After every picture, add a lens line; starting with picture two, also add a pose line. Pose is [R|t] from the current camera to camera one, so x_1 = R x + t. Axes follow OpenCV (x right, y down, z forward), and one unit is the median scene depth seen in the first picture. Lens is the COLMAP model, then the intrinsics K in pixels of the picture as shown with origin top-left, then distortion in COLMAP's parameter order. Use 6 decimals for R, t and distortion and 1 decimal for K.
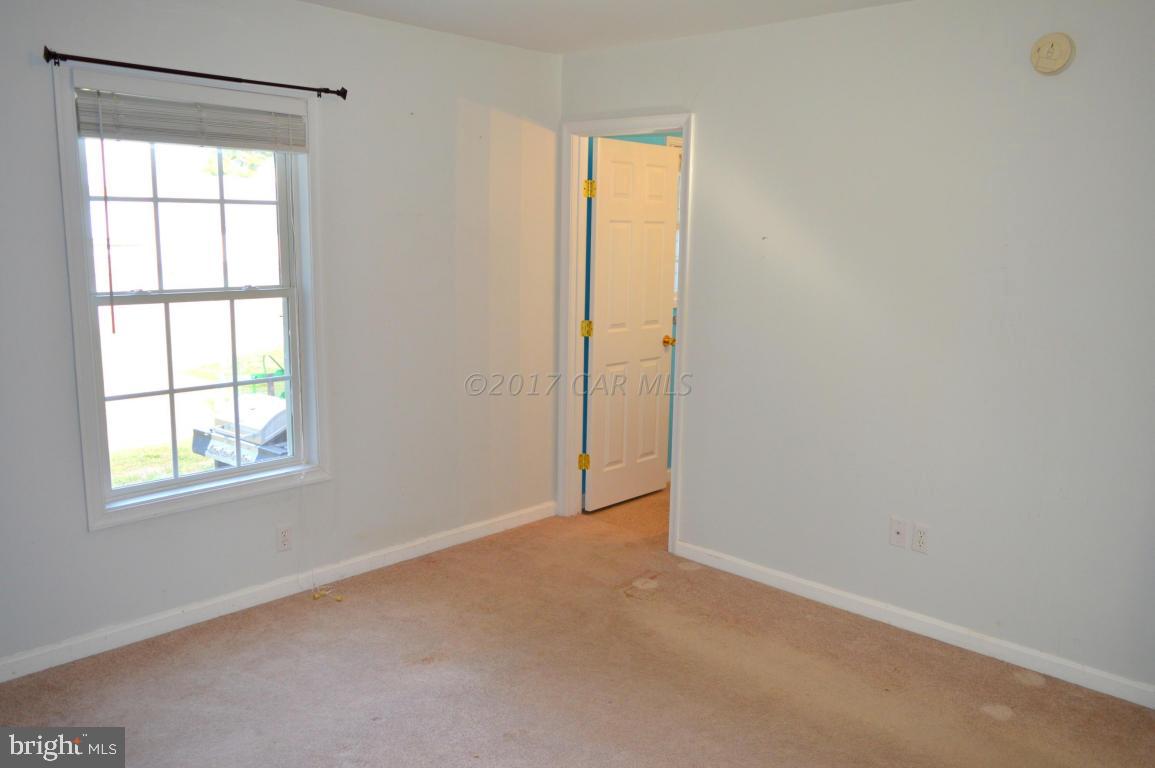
lens RADIAL K [[918.8, 0, 523.4], [0, 918.8, 399.0], [0, 0, 1]] dist [-0.001056, -0.000484]
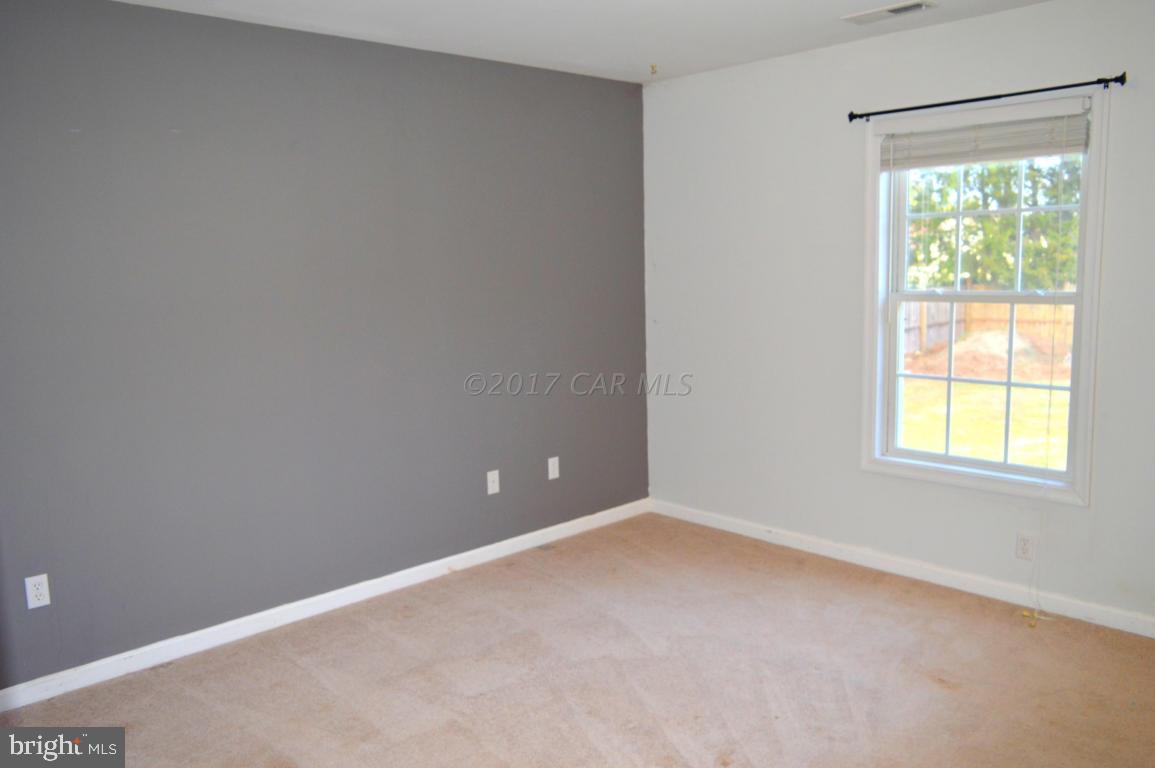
lens RADIAL K [[913.5, 0, 577.5], [0, 913.5, 384.0], [0, 0, 1]] dist [-0.010259, 0.000414]
pose [[-0.032152, 0.133462, -0.990532, 0.764518], [-0.150527, 0.979094, 0.136807, -0.087722], [0.988083, 0.153500, -0.011390, 0.556238]]
